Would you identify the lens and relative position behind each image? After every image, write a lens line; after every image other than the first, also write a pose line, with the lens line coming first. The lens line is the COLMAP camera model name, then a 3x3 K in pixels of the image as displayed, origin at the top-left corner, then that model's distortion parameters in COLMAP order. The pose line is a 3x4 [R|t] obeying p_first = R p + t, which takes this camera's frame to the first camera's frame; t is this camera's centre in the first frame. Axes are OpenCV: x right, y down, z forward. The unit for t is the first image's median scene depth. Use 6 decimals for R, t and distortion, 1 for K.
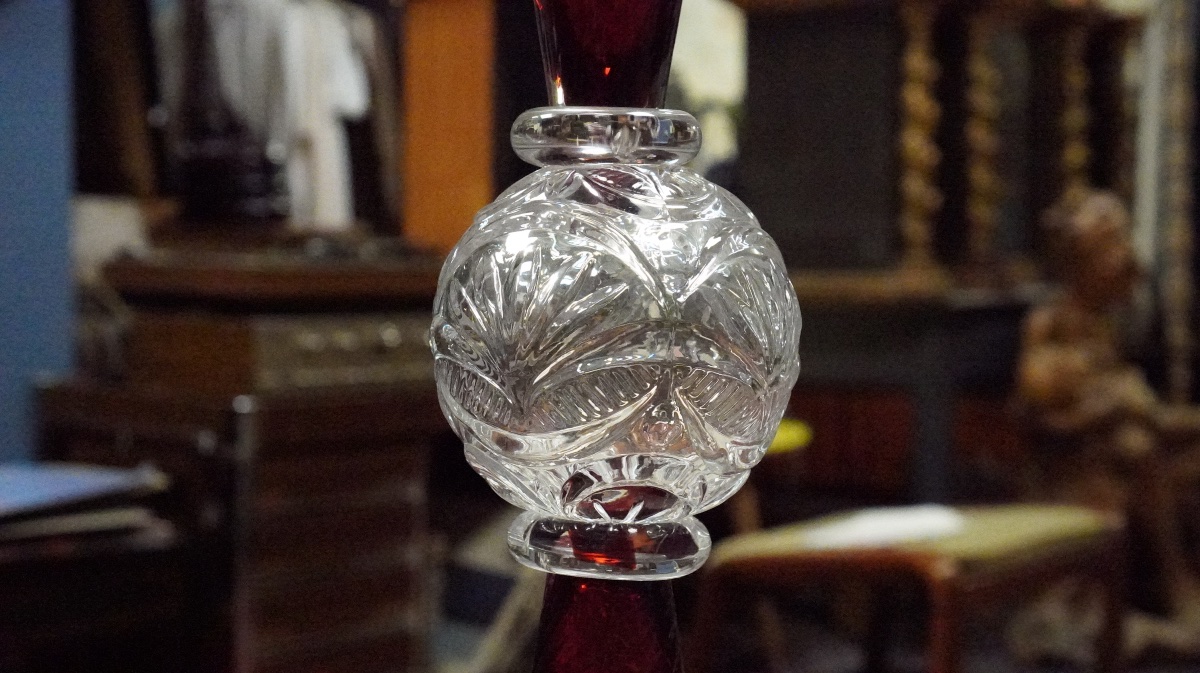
lens RADIAL K [[1968.2, 0, 606.1], [0, 1968.2, 347.7], [0, 0, 1]] dist [0.200808, 0.000000]
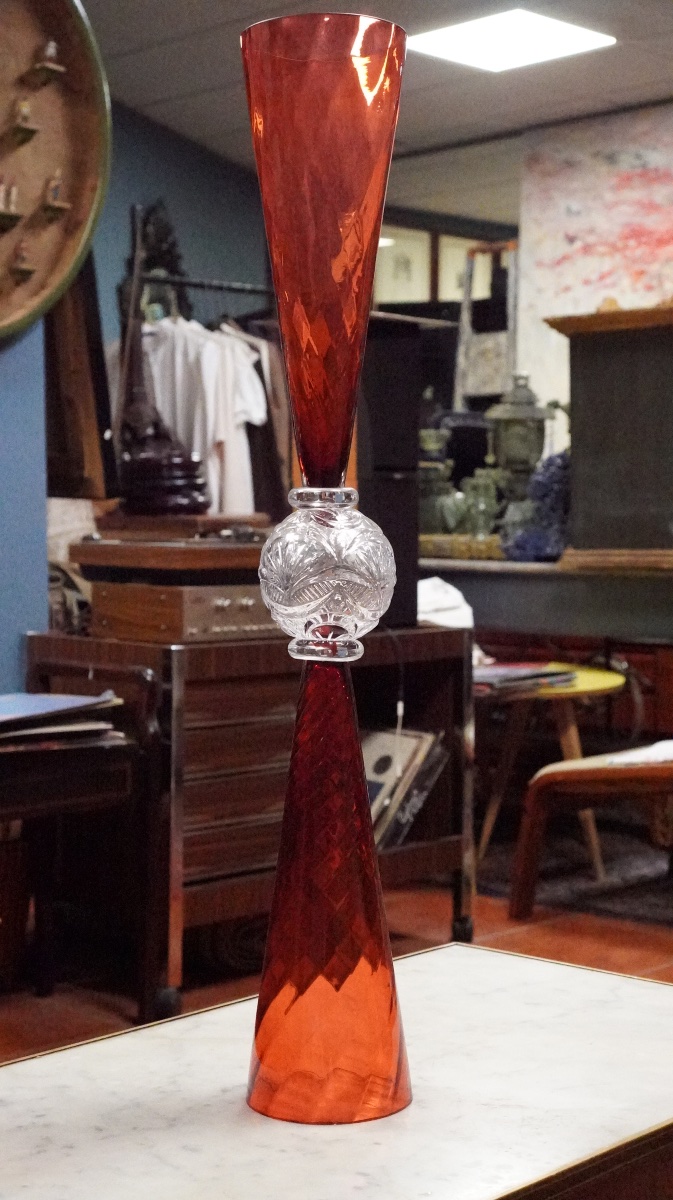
lens RADIAL K [[1968.2, 0, 317.3], [0, 1968.2, 579.7], [0, 0, 1]] dist [0.200808, 0.000000]
pose [[0.994770, -0.009589, -0.101692, 0.043941], [0.007217, 0.999694, -0.023673, 0.011262], [0.101888, 0.022815, 0.994534, -0.278722]]
